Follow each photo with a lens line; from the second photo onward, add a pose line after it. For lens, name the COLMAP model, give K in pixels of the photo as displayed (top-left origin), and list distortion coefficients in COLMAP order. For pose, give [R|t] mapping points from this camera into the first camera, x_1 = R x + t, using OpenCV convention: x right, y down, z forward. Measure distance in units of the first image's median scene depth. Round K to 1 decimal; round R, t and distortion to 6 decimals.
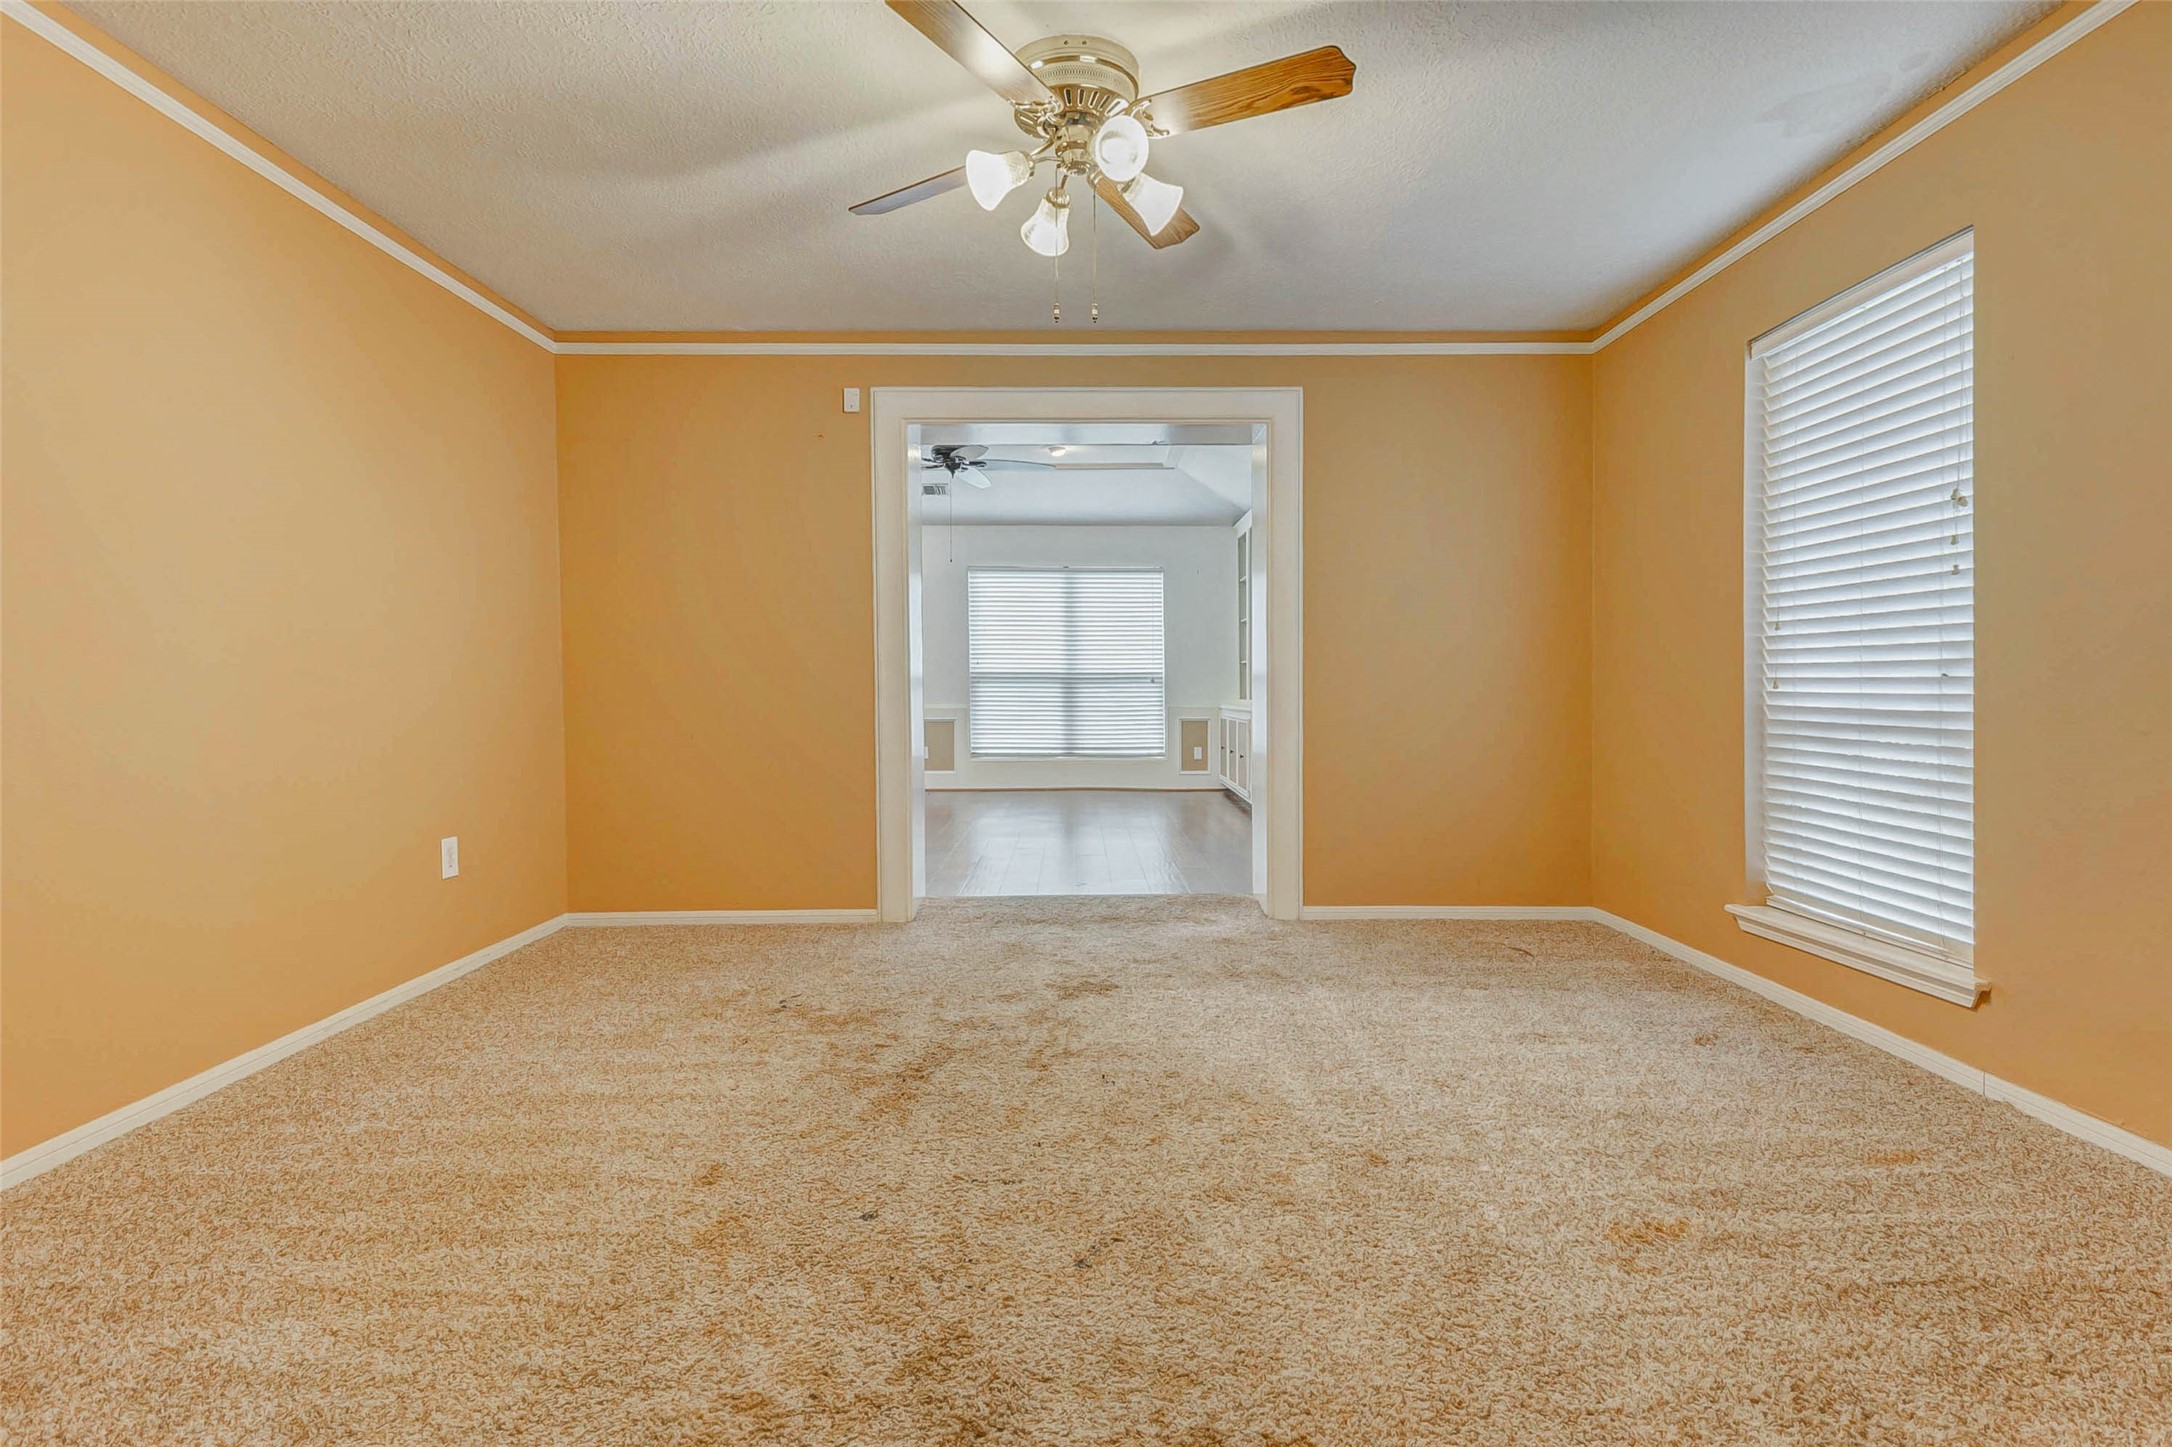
lens RADIAL K [[1096.1, 0, 1089.4], [0, 1096.1, 707.9], [0, 0, 1]] dist [0.003870, -0.000324]
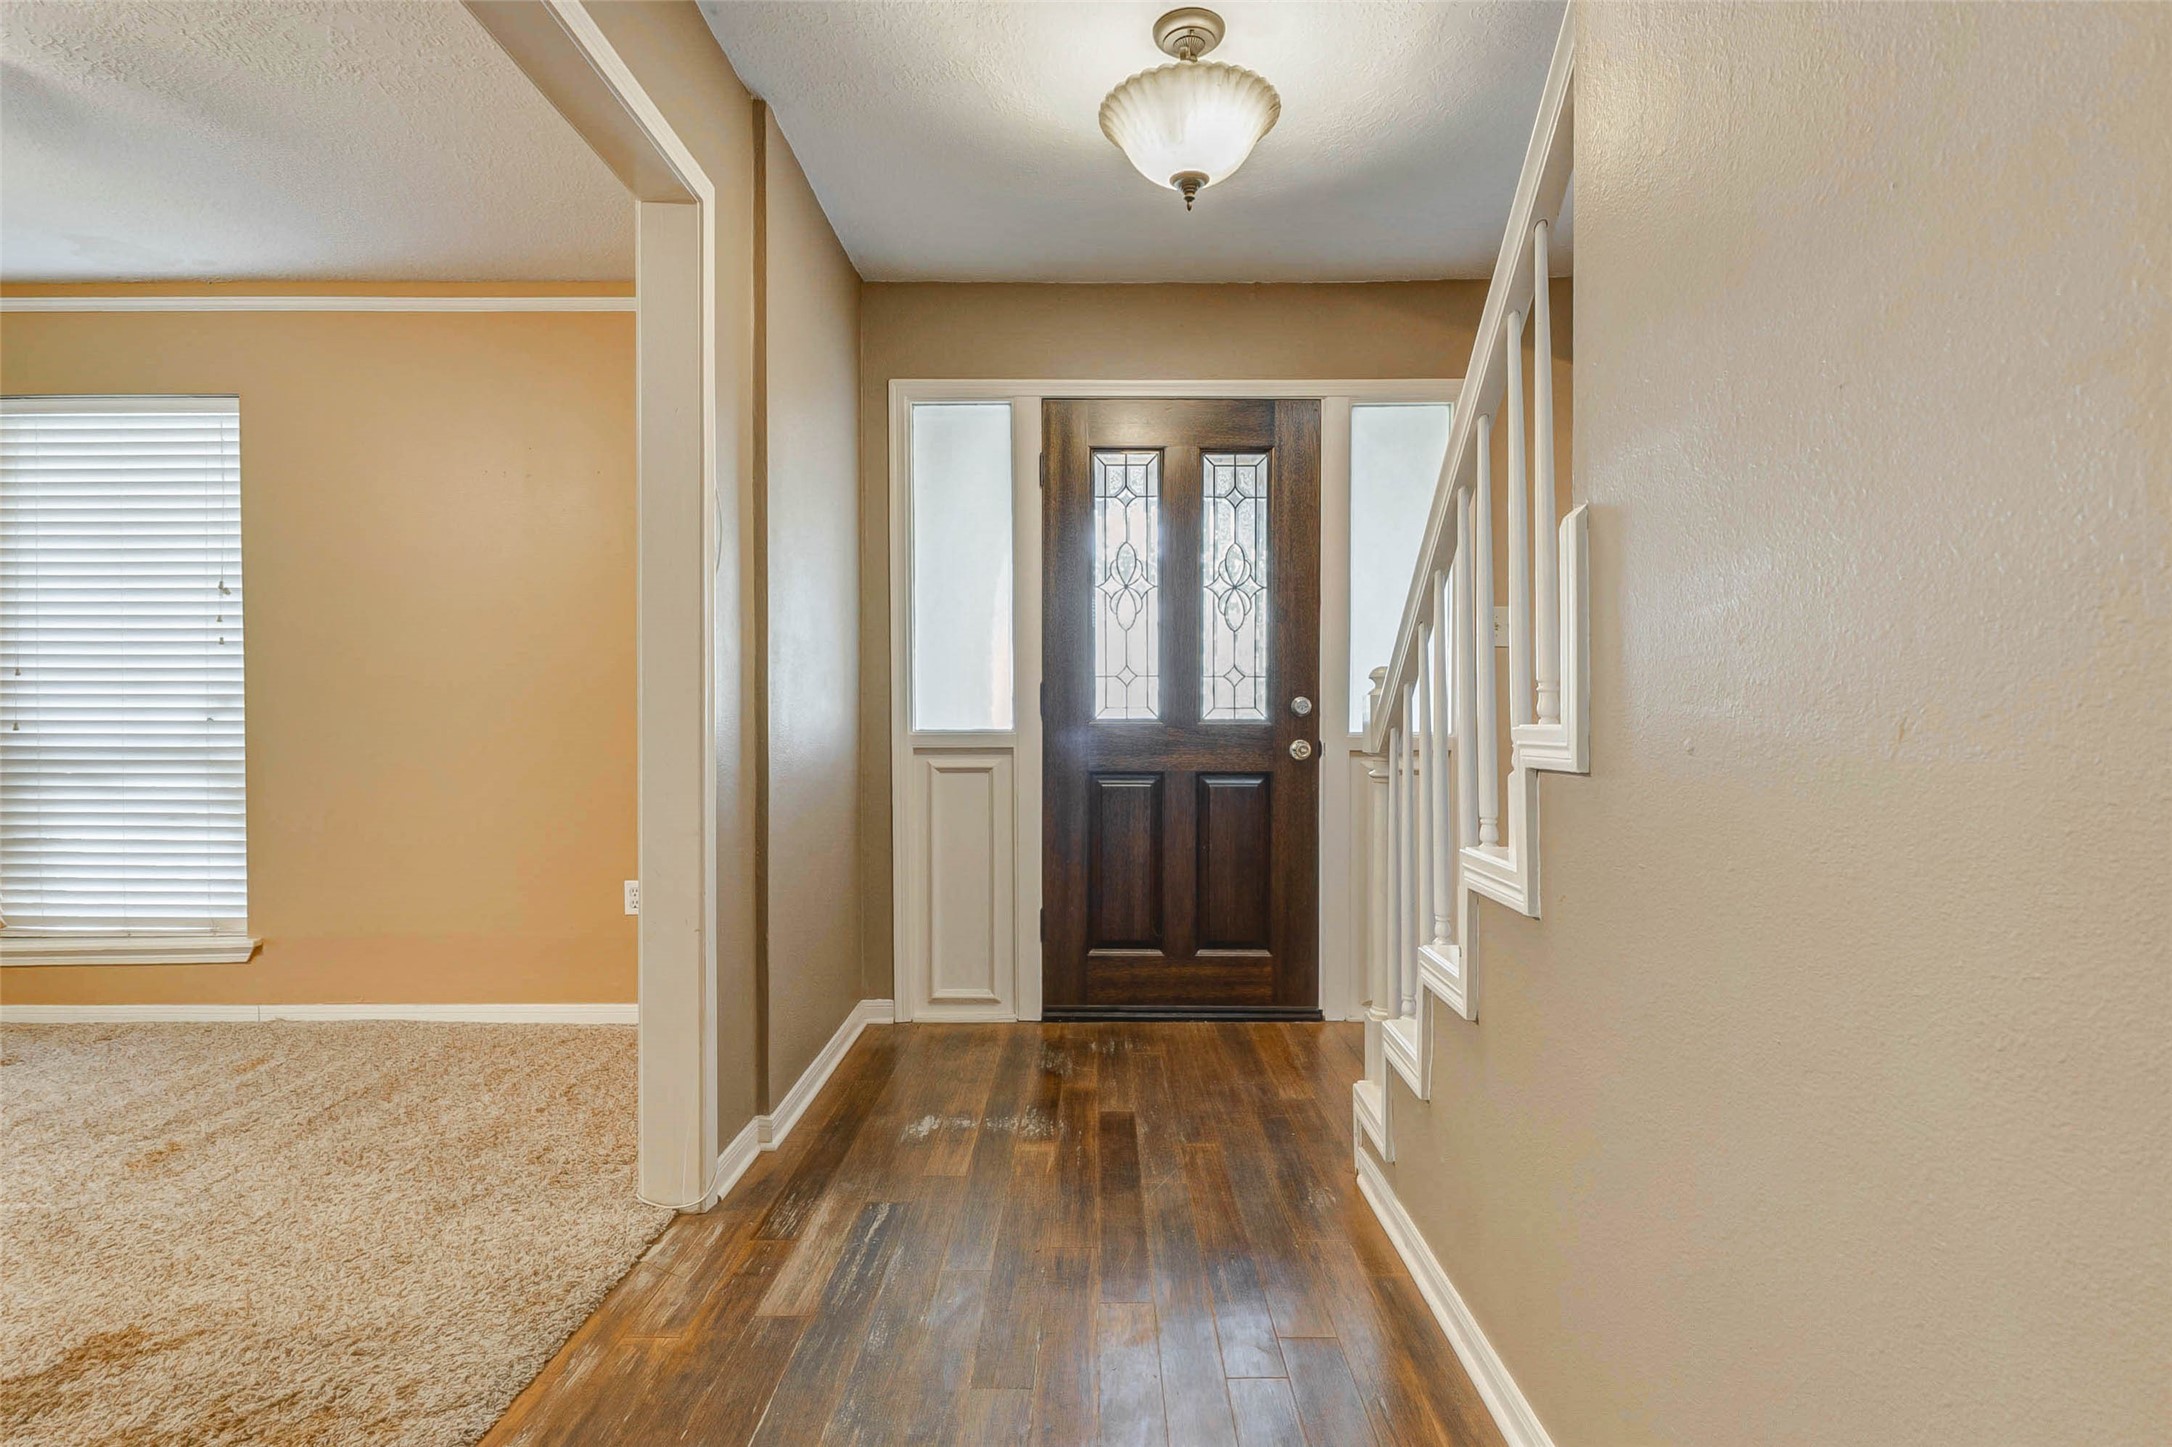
lens RADIAL K [[1096.1, 0, 1085.8], [0, 1096.1, 722.5], [0, 0, 1]] dist [0.003870, -0.000324]
pose [[0.028066, 0.001162, 0.999605, -0.542201], [0.021521, 0.999767, -0.001766, -0.001088], [-0.999374, 0.021562, 0.028034, -0.092596]]
